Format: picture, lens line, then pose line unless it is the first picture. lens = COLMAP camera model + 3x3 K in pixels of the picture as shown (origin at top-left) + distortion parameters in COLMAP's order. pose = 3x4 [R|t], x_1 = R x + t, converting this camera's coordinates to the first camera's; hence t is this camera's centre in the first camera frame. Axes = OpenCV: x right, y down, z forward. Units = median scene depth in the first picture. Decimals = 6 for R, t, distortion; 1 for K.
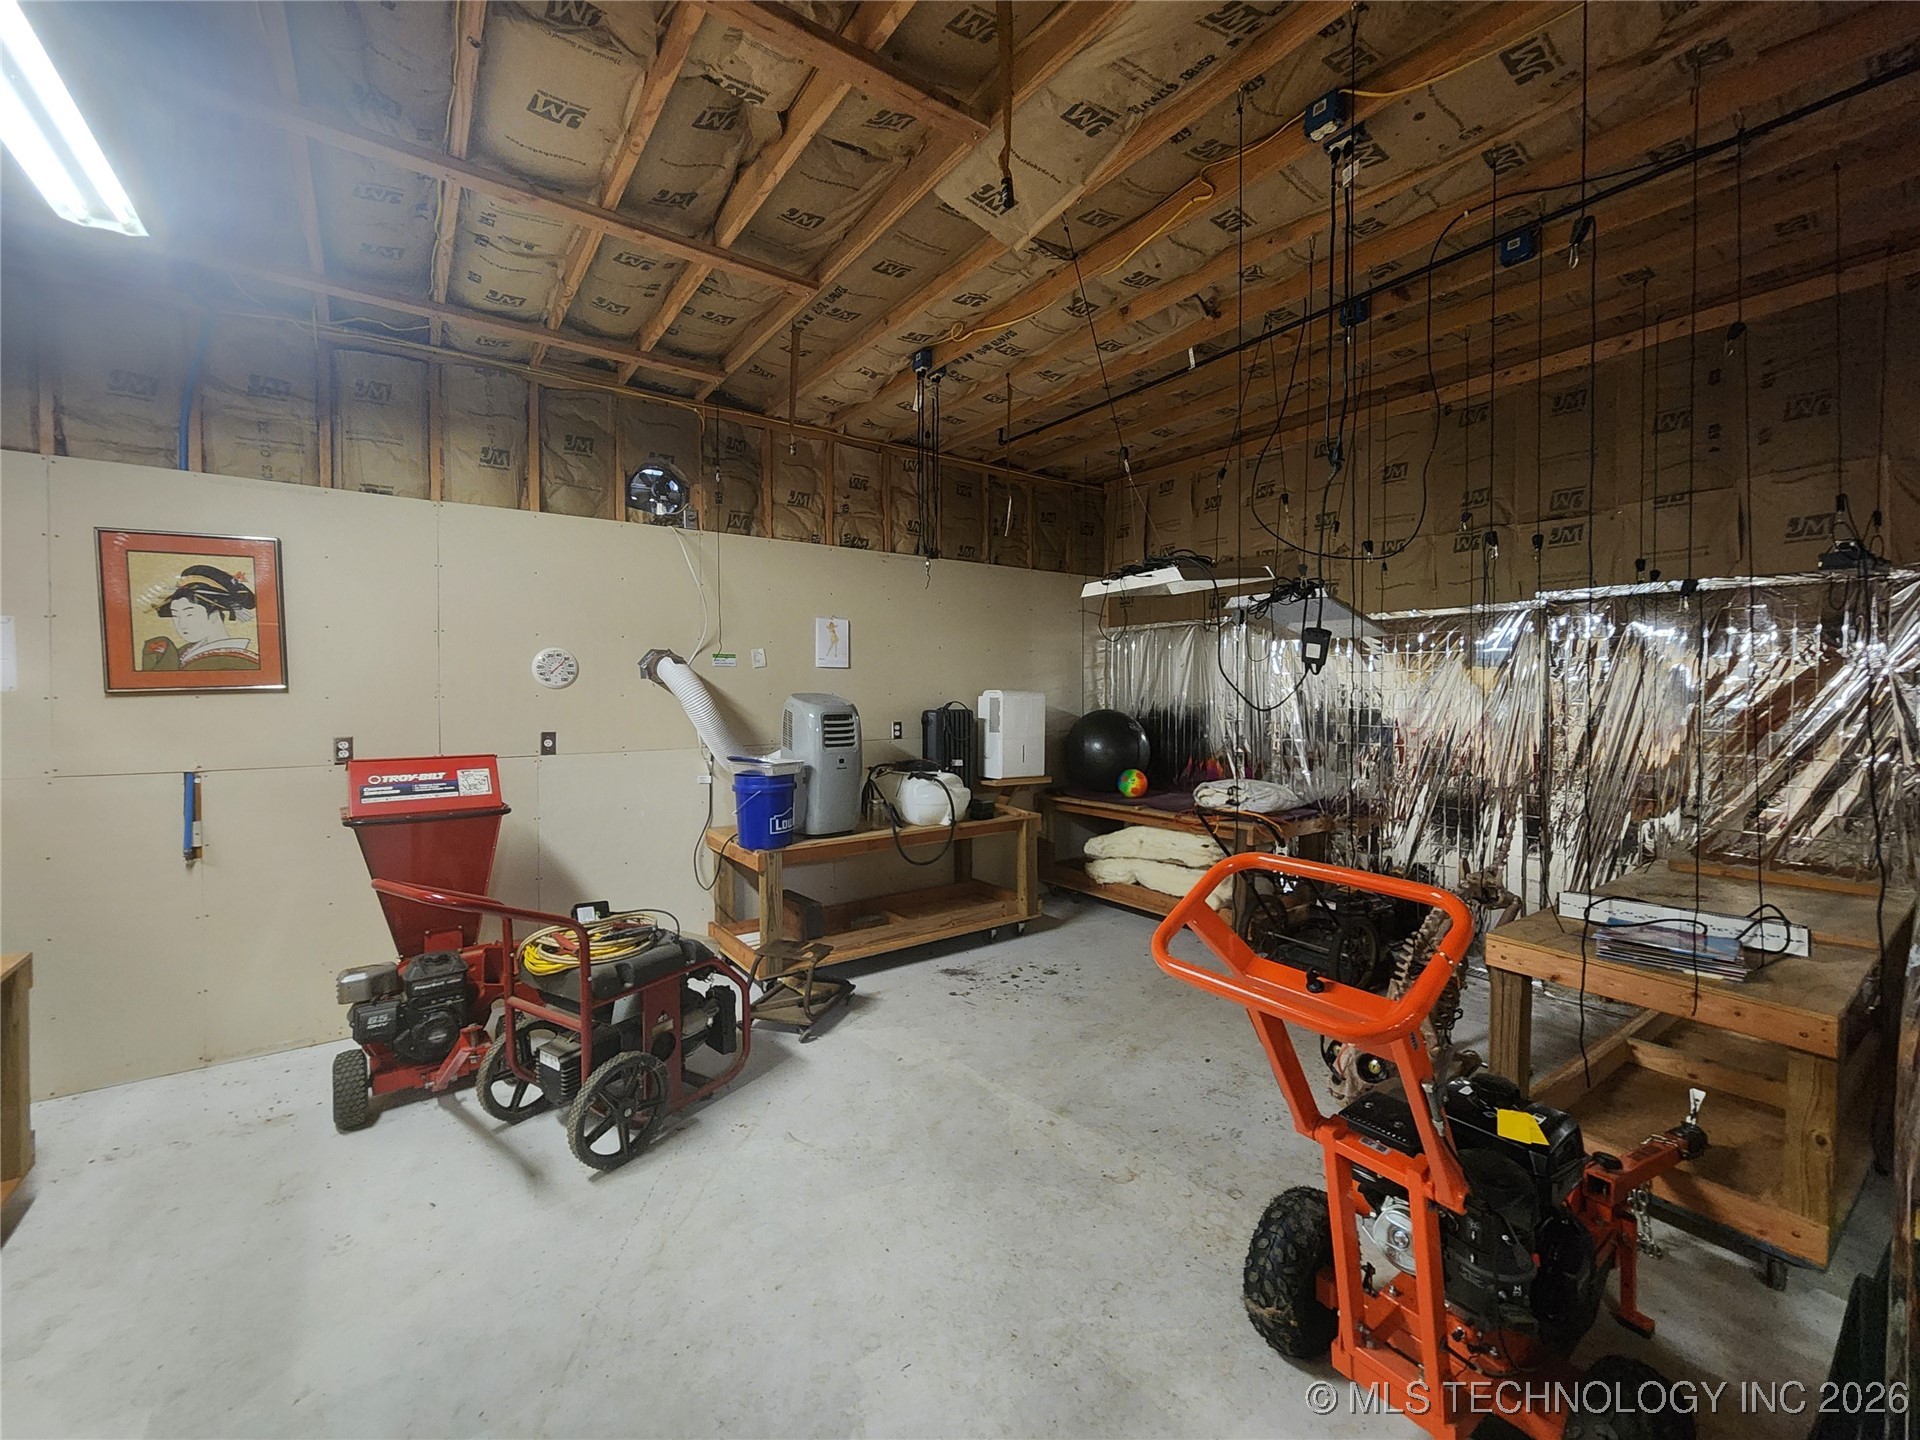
lens RADIAL K [[782.3, 0, 964.2], [0, 782.3, 701.9], [0, 0, 1]] dist [-0.000664, 0.000453]
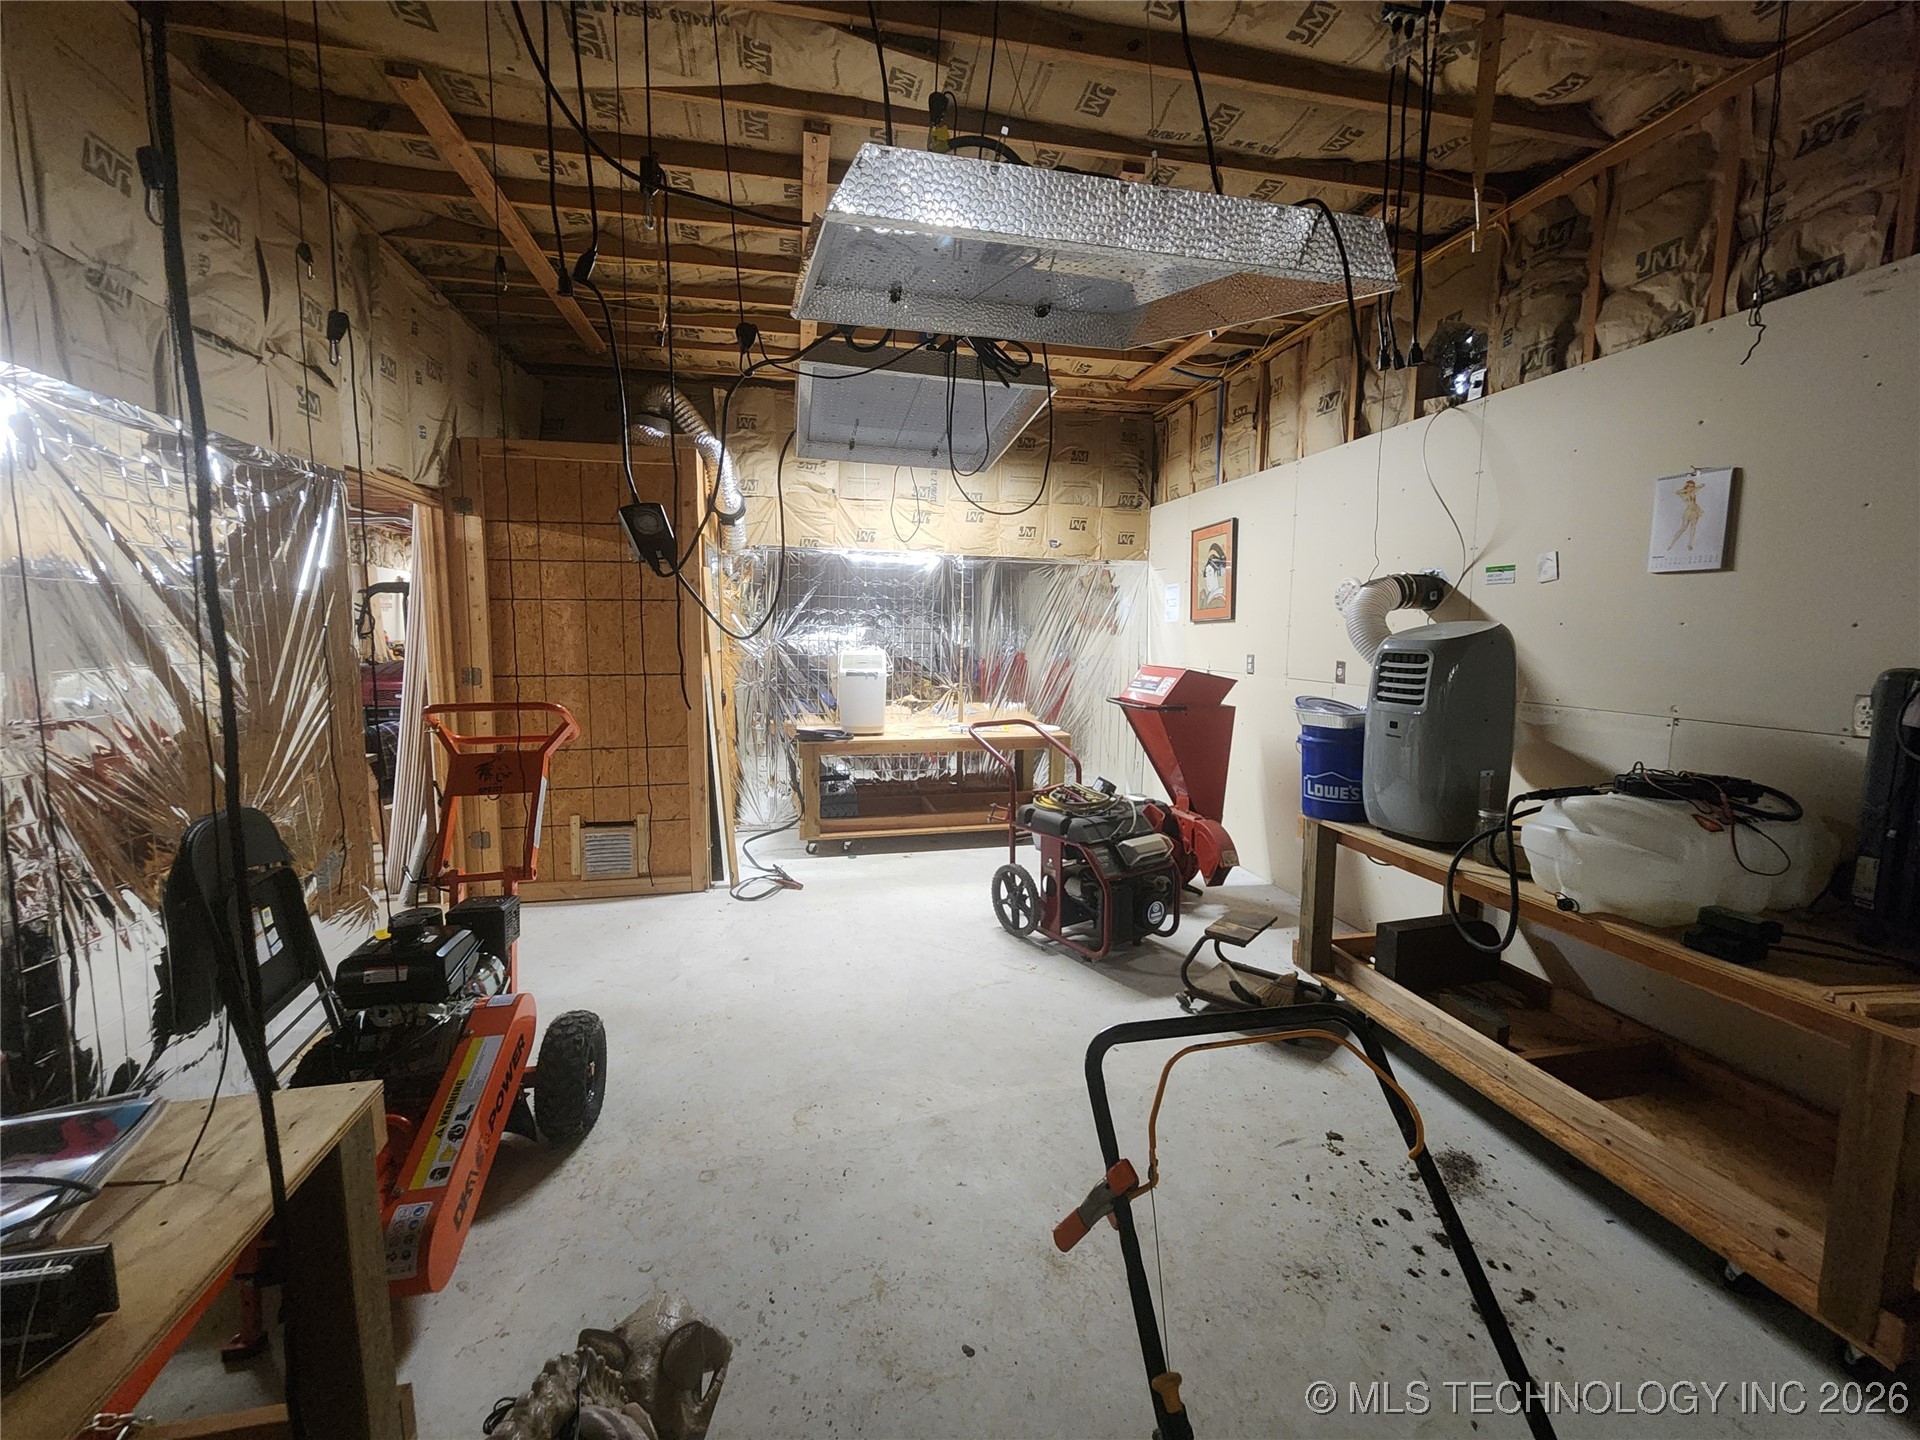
lens RADIAL K [[782.3, 0, 964.2], [0, 782.3, 701.9], [0, 0, 1]] dist [-0.000664, 0.000453]
pose [[-0.402503, 0.087672, -0.911211, 0.737320], [-0.019193, 0.994376, 0.104152, -0.006076], [0.915218, 0.059410, -0.398557, 1.179717]]
